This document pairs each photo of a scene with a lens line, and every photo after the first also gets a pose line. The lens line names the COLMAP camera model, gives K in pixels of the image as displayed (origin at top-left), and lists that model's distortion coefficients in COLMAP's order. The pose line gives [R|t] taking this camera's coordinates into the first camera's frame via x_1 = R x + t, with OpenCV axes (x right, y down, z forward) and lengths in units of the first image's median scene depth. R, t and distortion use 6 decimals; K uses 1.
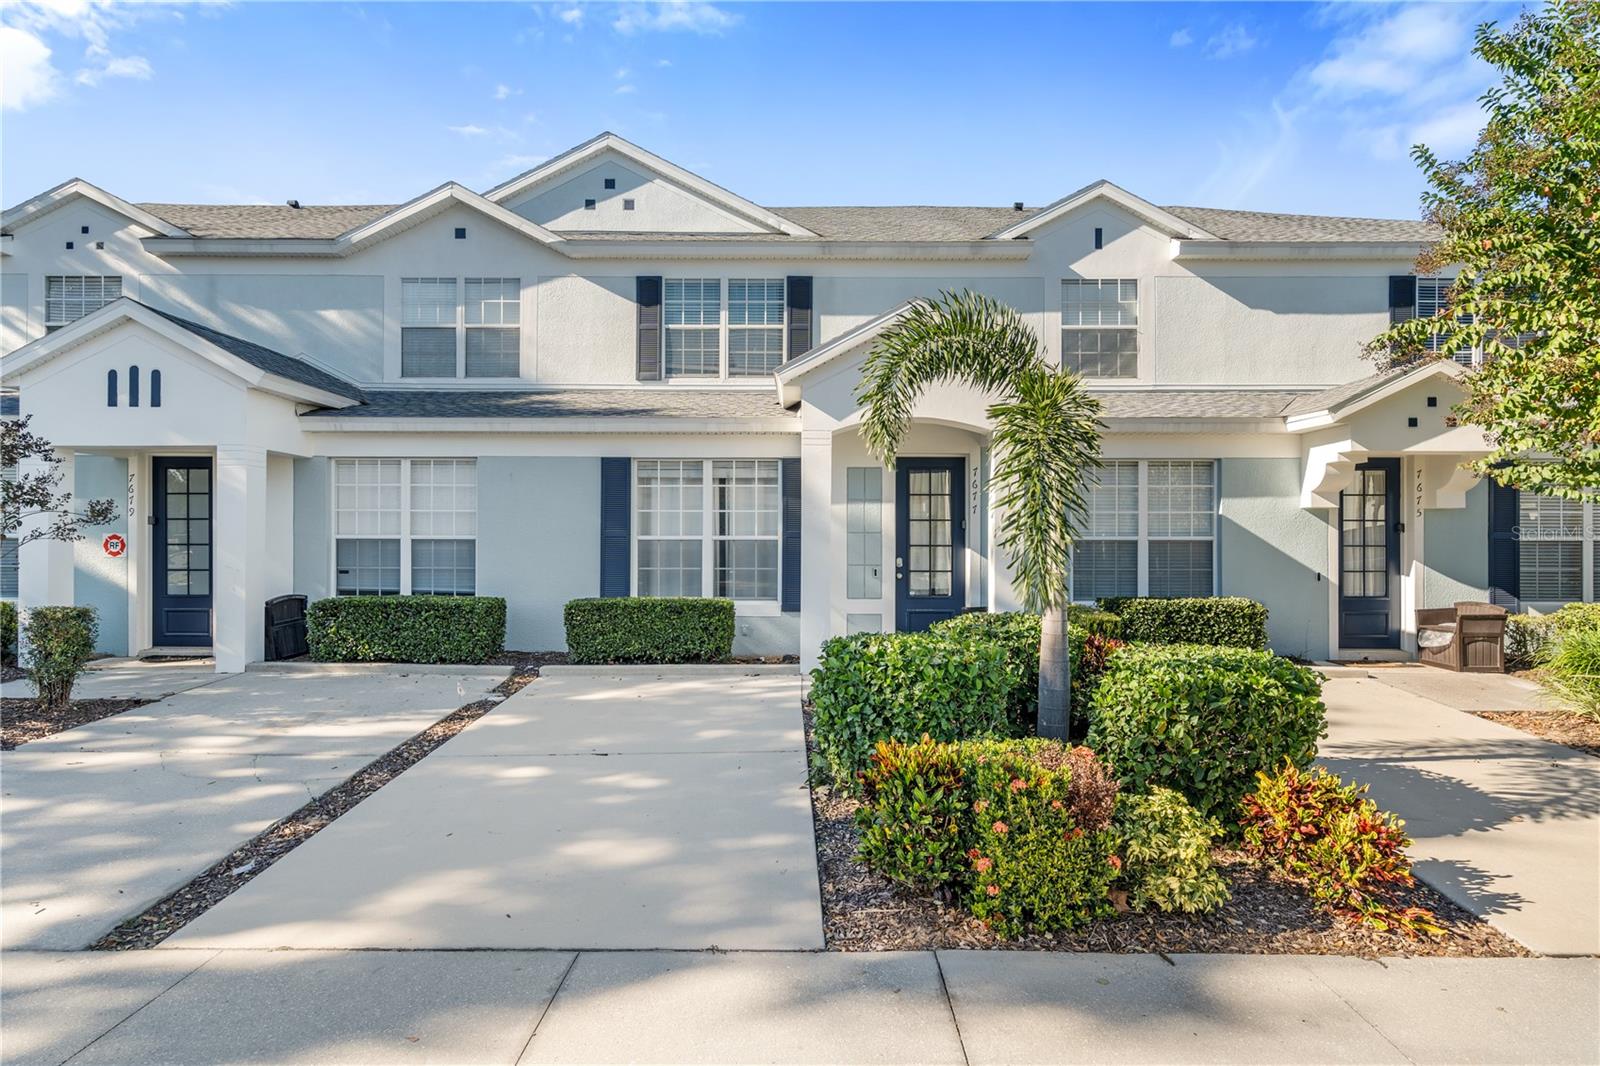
lens RADIAL K [[837.6, 0, 800.0], [0, 837.6, 533.0], [0, 0, 1]] dist [0.002025, -0.000136]
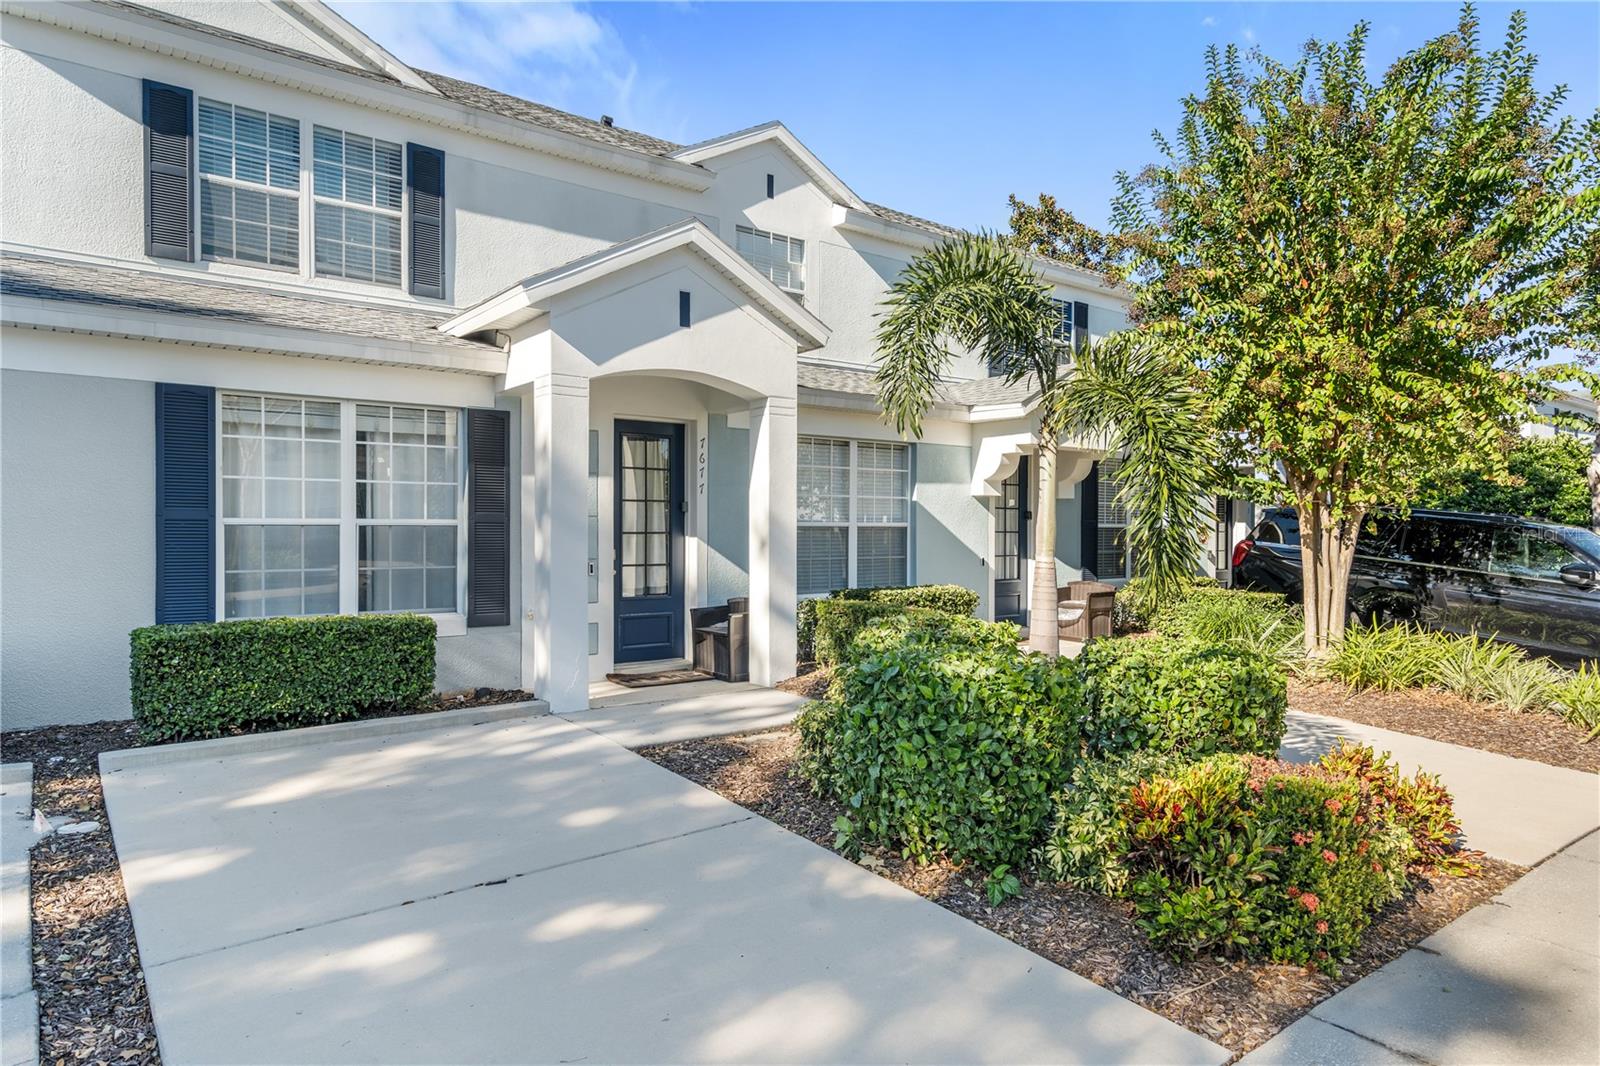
lens RADIAL K [[966.5, 0, 799.0], [0, 966.5, 540.9], [0, 0, 1]] dist [0.003907, 0.000181]
pose [[0.785679, -0.008217, 0.618580, -0.297844], [-0.010663, 0.999583, 0.026822, -0.003464], [-0.618543, -0.027669, 0.785264, 0.190887]]
